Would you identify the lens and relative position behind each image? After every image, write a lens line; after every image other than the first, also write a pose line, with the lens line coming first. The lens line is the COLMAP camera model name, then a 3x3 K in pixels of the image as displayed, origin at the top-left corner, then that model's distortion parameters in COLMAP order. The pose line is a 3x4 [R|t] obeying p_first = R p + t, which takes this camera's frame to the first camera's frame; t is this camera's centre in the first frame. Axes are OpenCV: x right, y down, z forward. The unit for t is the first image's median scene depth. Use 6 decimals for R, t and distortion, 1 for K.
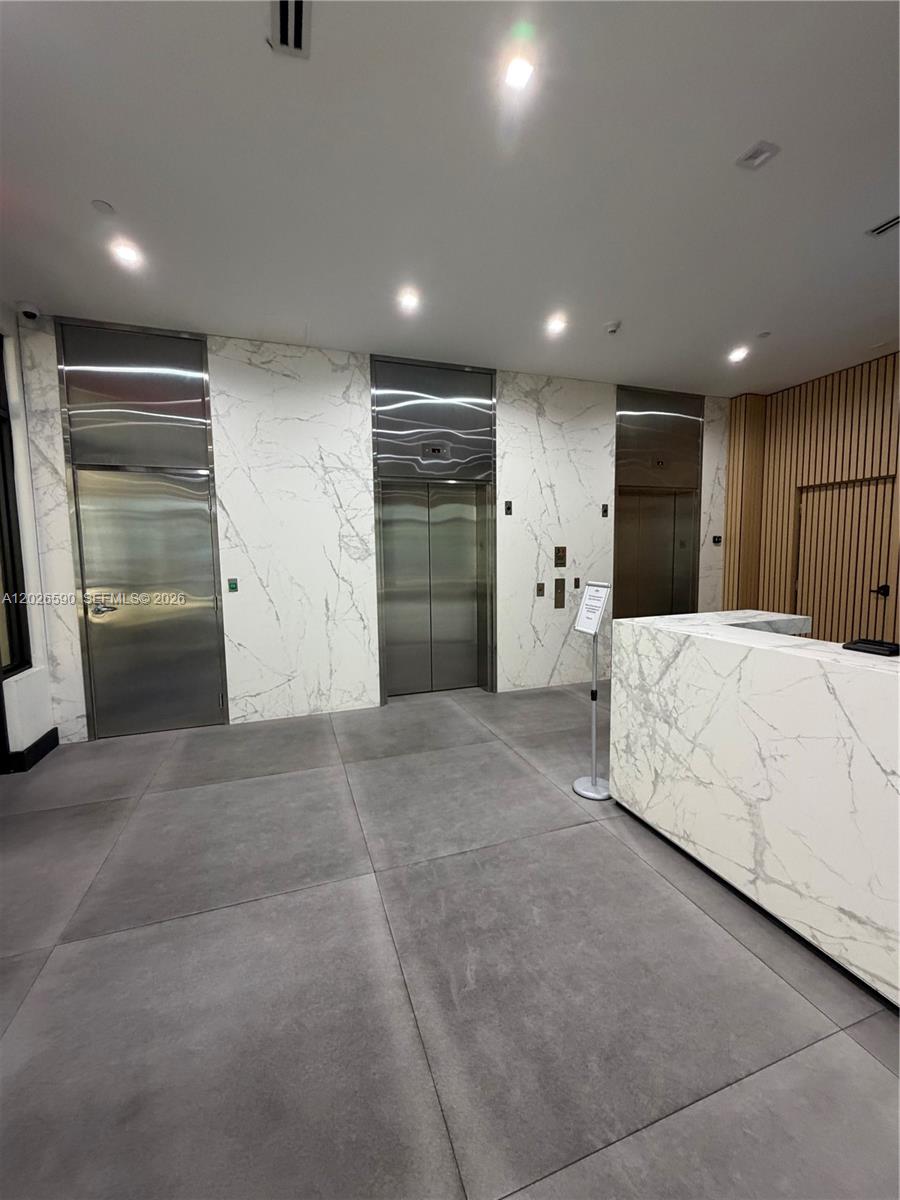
lens RADIAL K [[478.6, 0, 453.3], [0, 478.6, 596.3], [0, 0, 1]] dist [-0.001950, -0.000185]
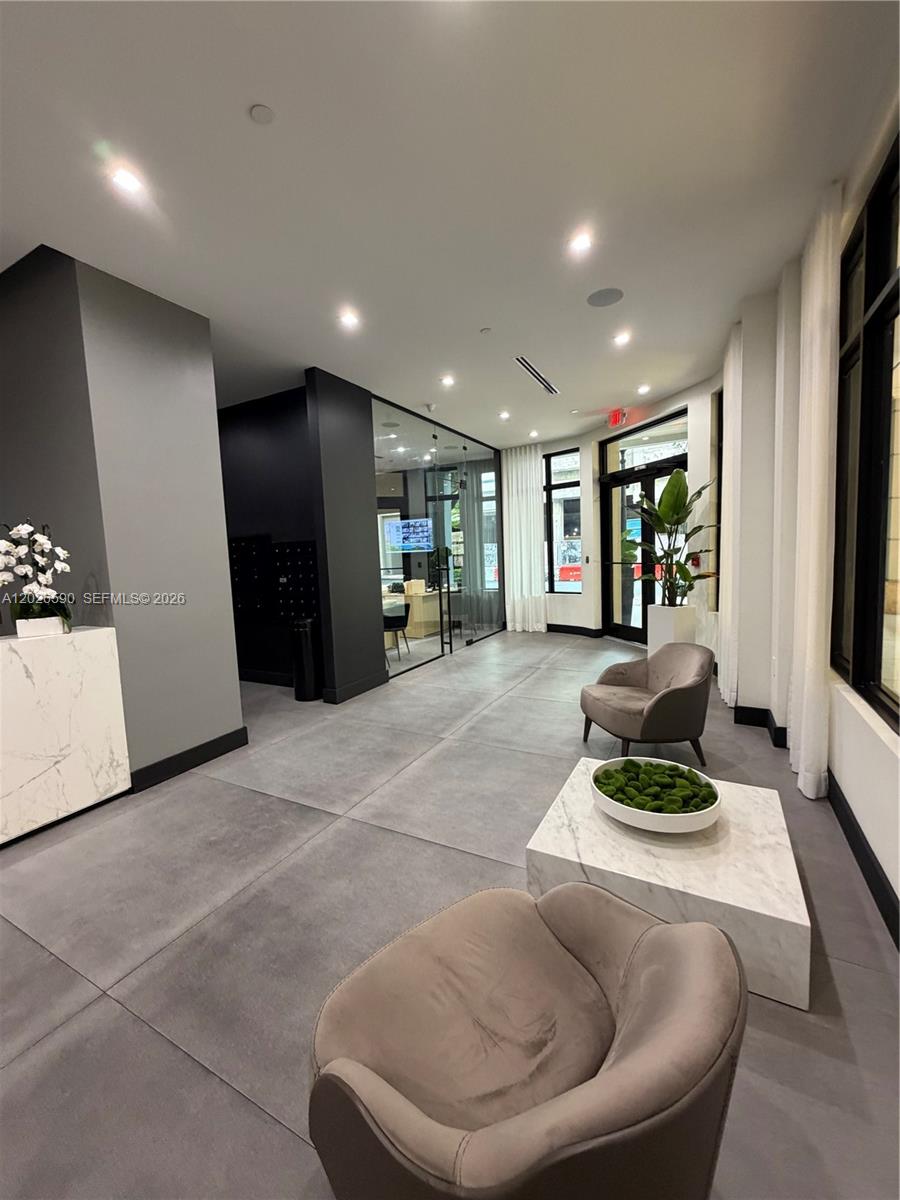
lens RADIAL K [[478.6, 0, 445.3], [0, 478.6, 597.1], [0, 0, 1]] dist [-0.001950, -0.000185]
pose [[-0.664264, -0.023847, 0.747117, -0.784418], [0.121479, 0.982760, 0.139376, -0.016019], [-0.737561, 0.183342, -0.649915, 0.411667]]
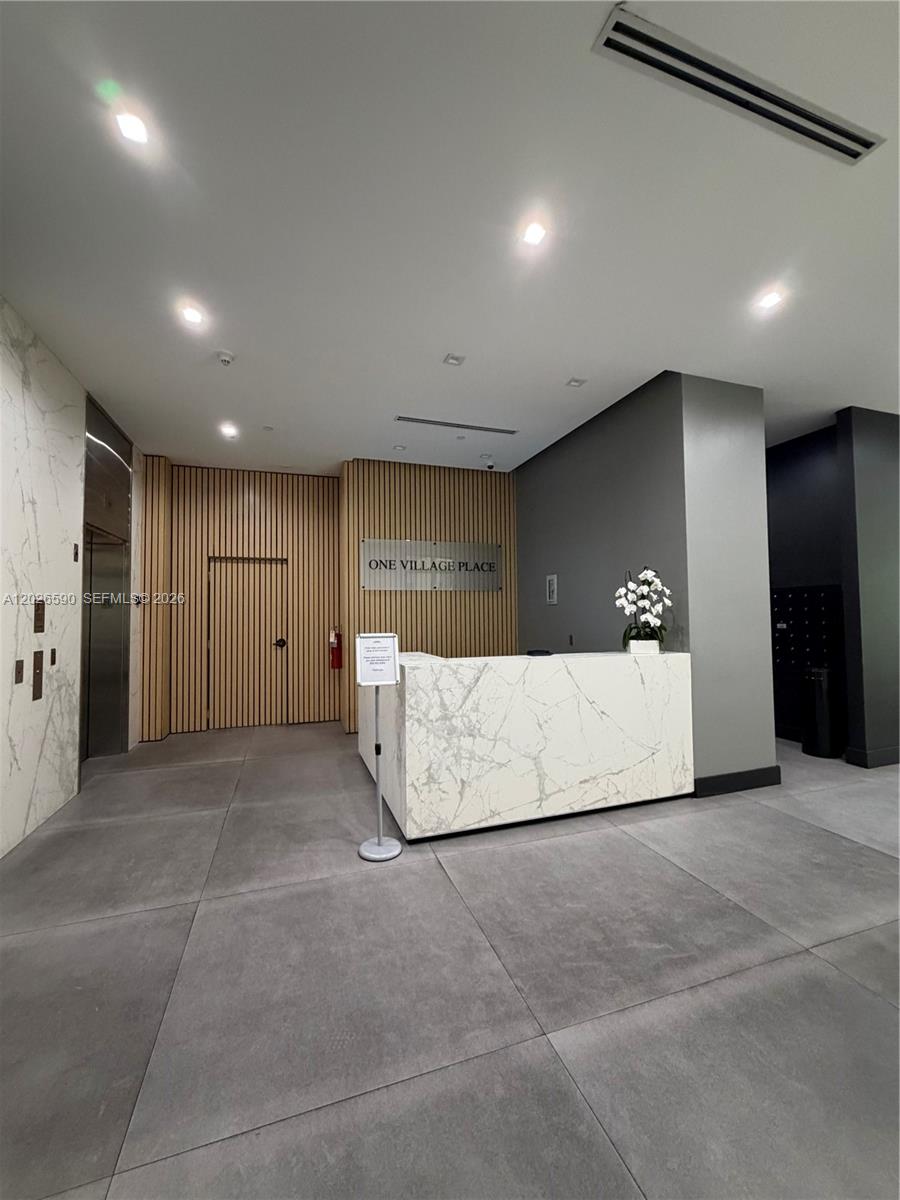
lens RADIAL K [[478.6, 0, 447.9], [0, 478.6, 596.4], [0, 0, 1]] dist [-0.001950, -0.000185]
pose [[0.016397, 0.051976, 0.998514, -0.821934], [0.100383, 0.993517, -0.053365, -0.044100], [-0.994814, 0.101108, 0.011073, 0.962336]]
